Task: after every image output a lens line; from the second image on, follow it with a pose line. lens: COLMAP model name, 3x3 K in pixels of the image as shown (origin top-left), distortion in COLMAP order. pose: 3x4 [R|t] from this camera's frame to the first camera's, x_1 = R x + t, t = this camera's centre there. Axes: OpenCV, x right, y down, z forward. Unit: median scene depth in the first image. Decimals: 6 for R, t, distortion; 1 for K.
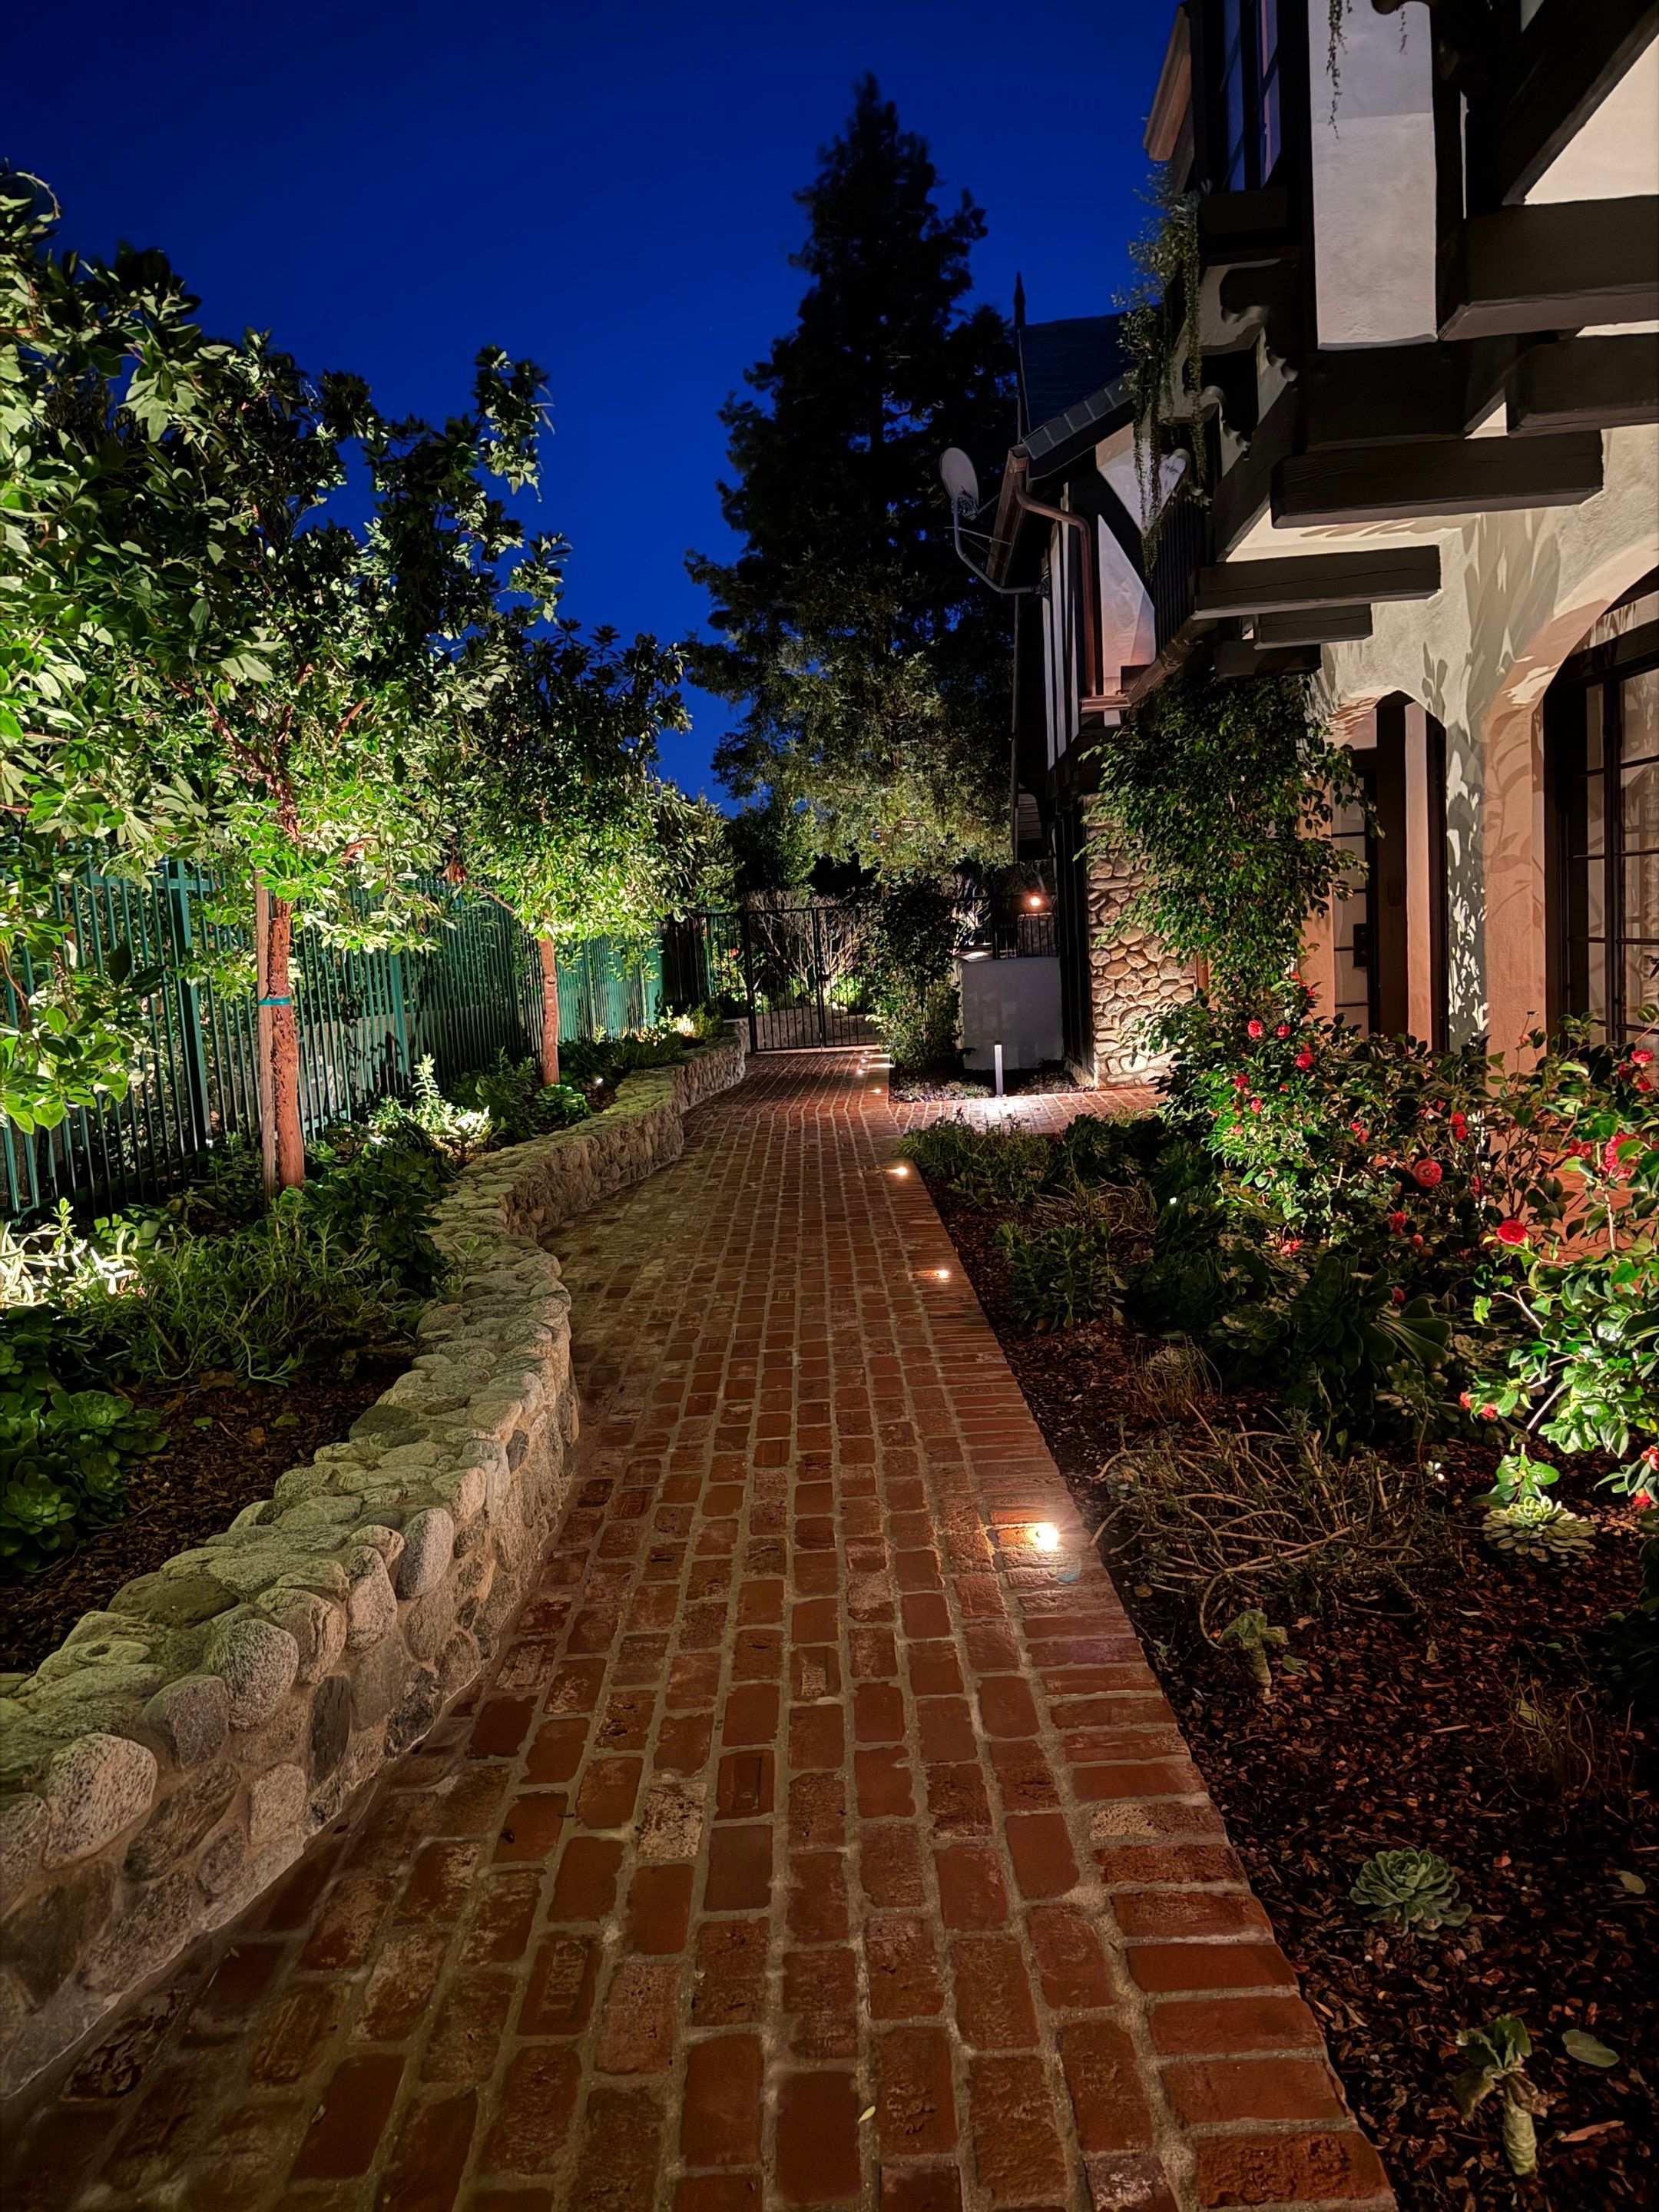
lens RADIAL K [[1540.0, 0, 829.5], [0, 1540.0, 1106.0], [0, 0, 1]] dist [0.096563, -0.121878]
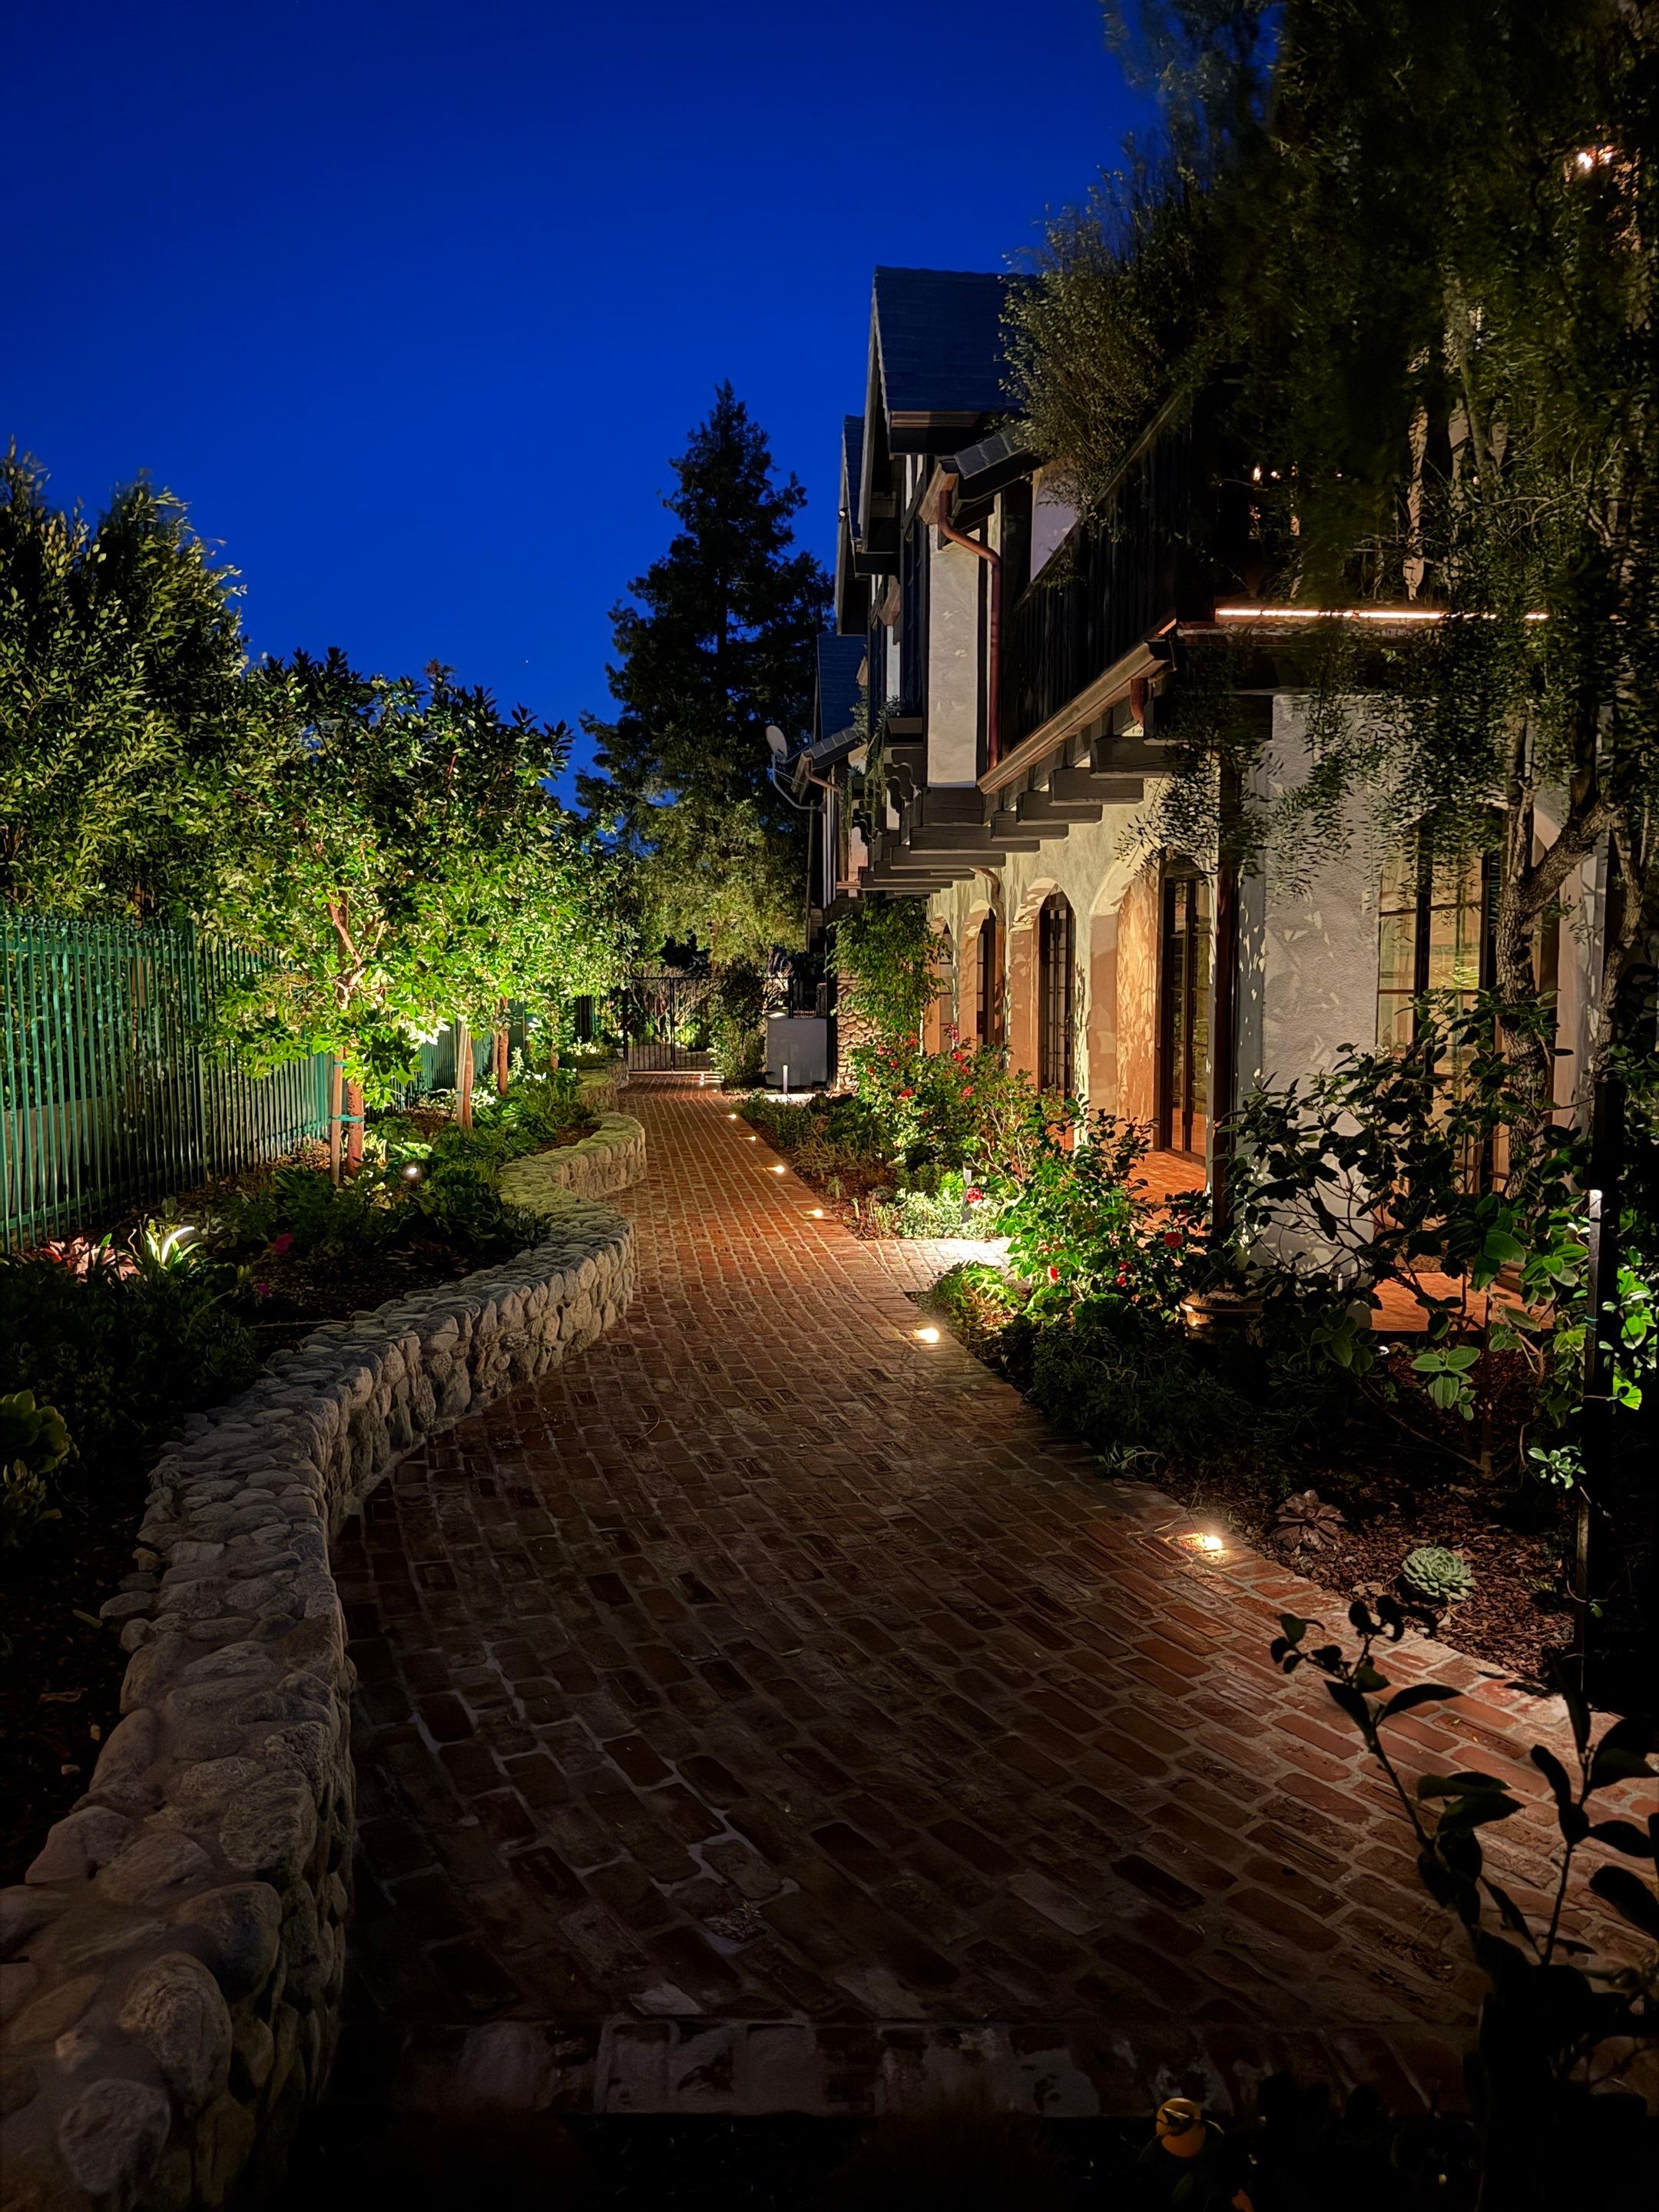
lens RADIAL K [[1501.4, 0, 829.5], [0, 1501.4, 1106.0], [0, 0, 1]] dist [0.186516, -0.308479]
pose [[0.990594, 0.048436, 0.127974, -0.090241], [-0.043896, 0.998311, -0.038060, 0.105182], [-0.129602, 0.032084, 0.991047, -1.089506]]
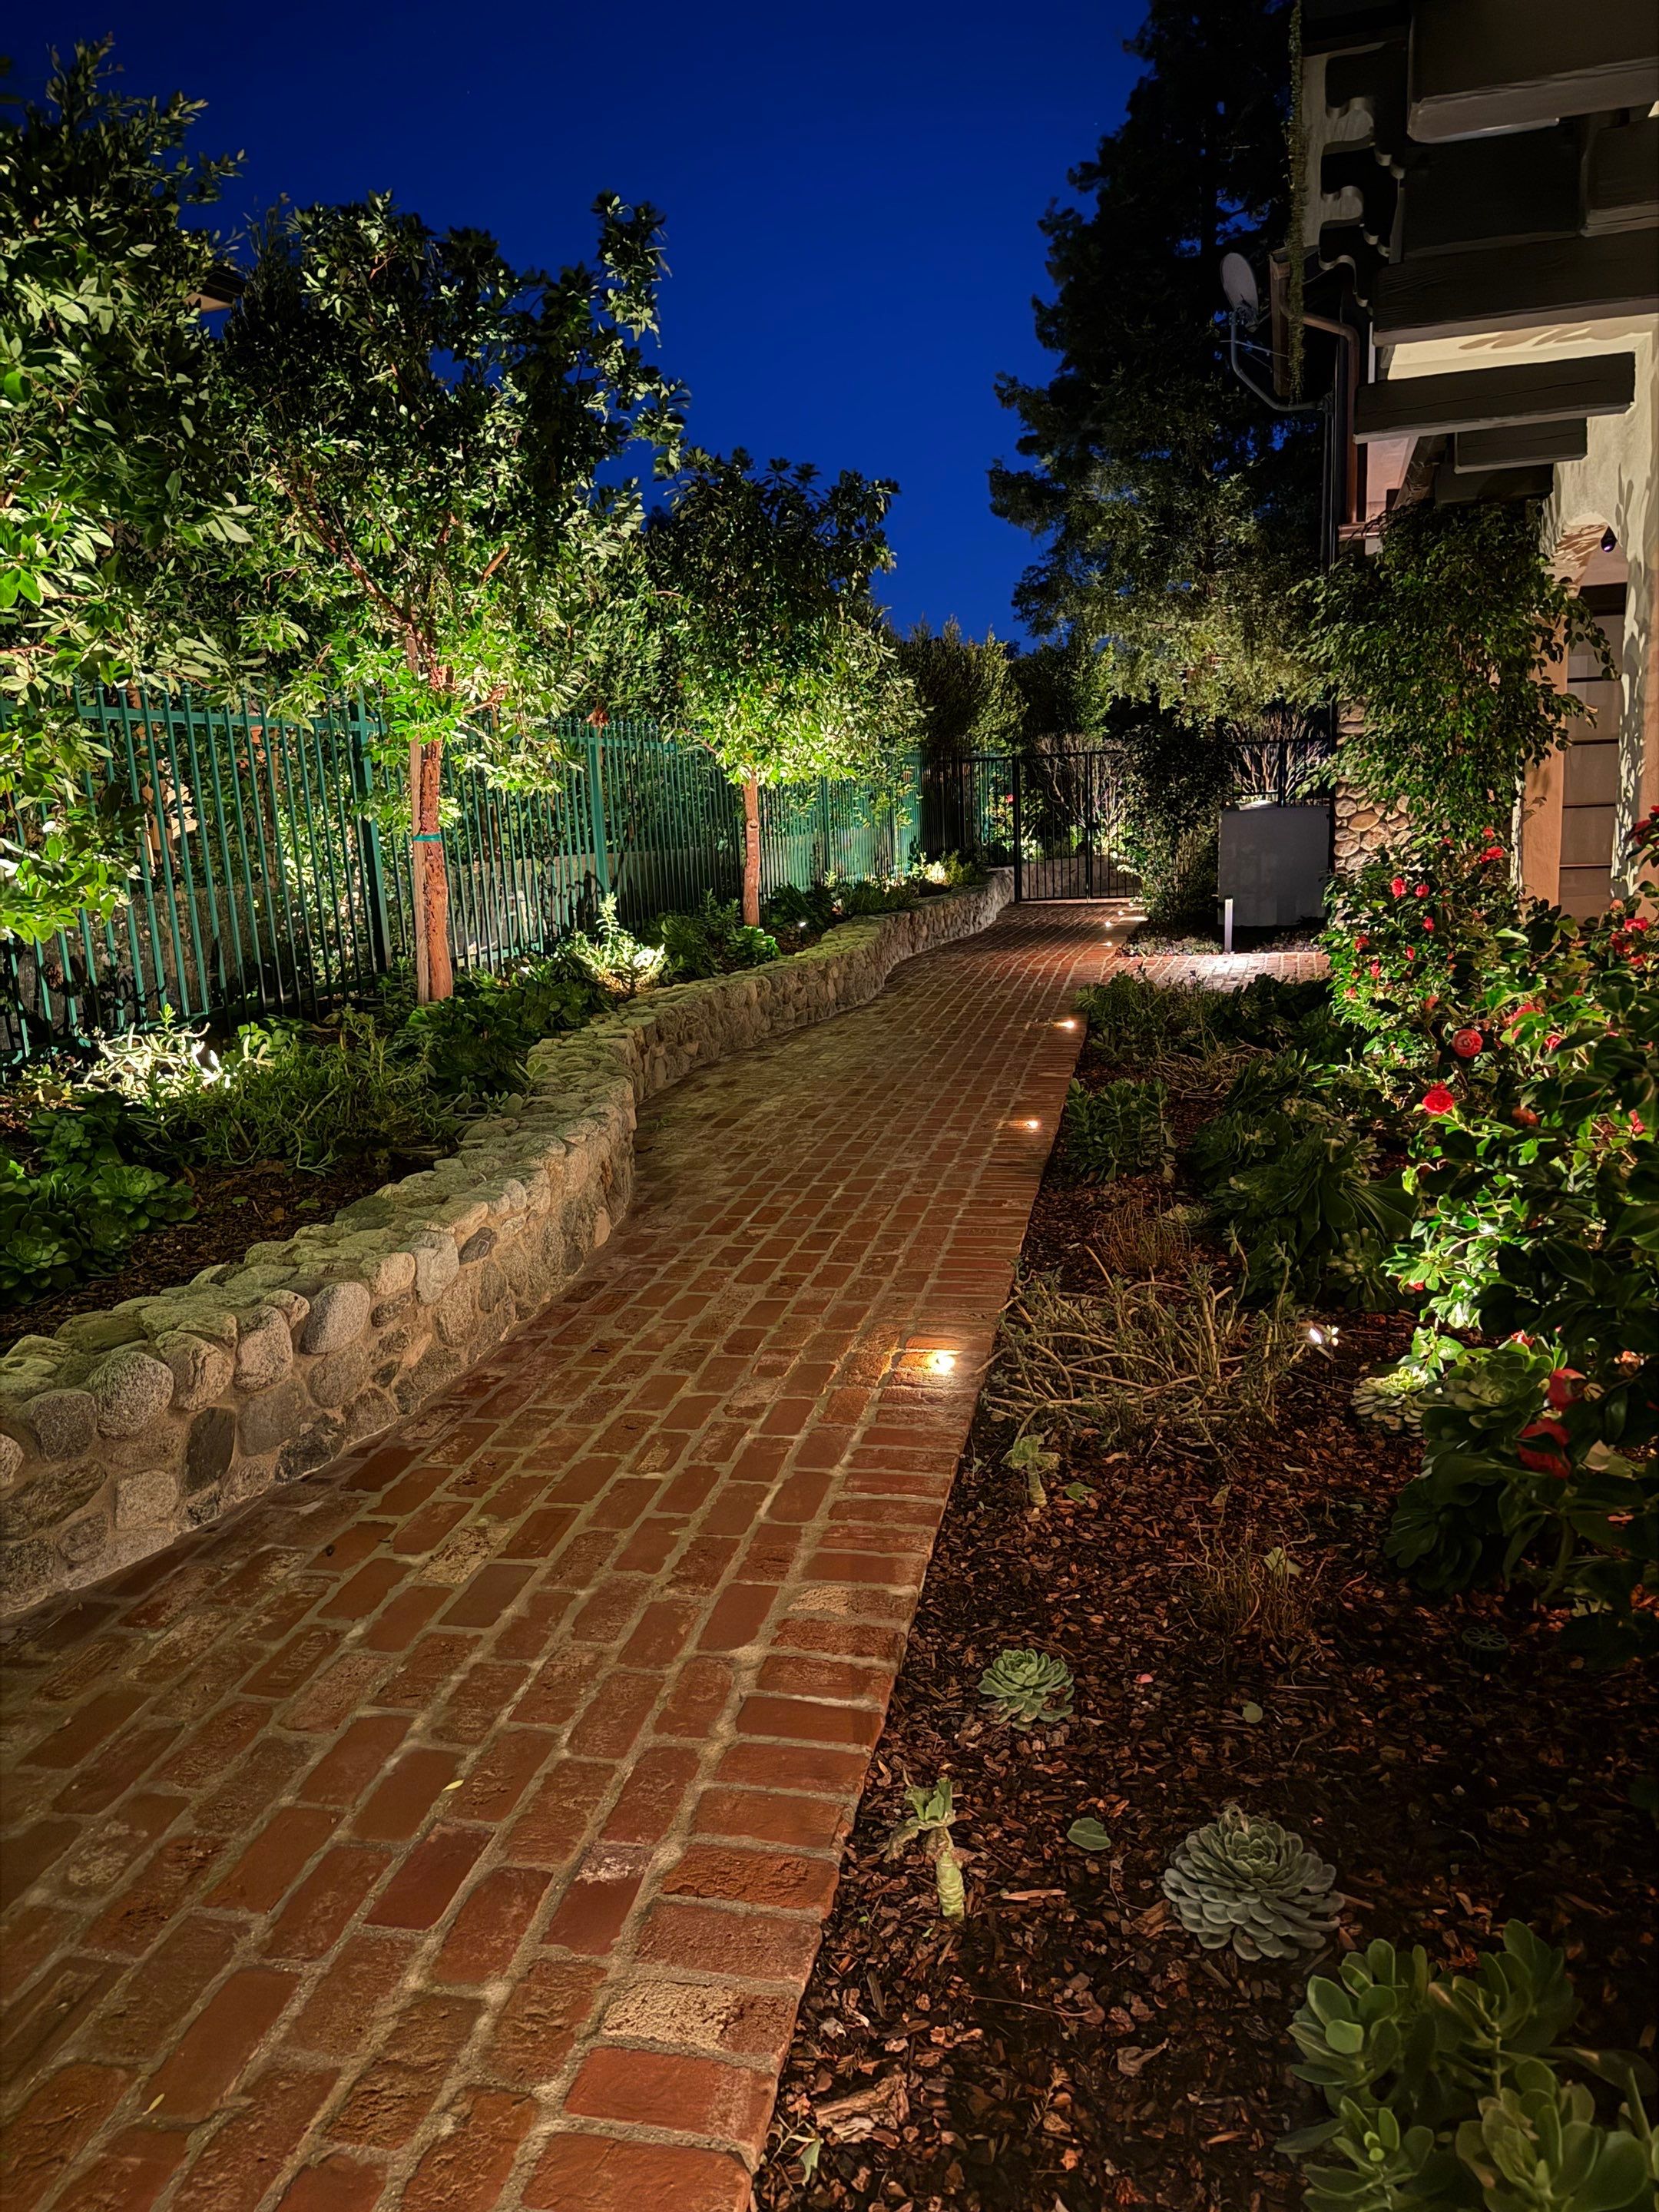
lens RADIAL K [[1539.2, 0, 815.5], [0, 1539.2, 1094.6], [0, 0, 1]] dist [0.127960, -0.184934]
pose [[0.974338, 0.056745, -0.217819, 0.112536], [-0.036940, 0.994892, 0.093943, -0.000279], [0.222037, -0.083486, 0.971458, -0.011027]]
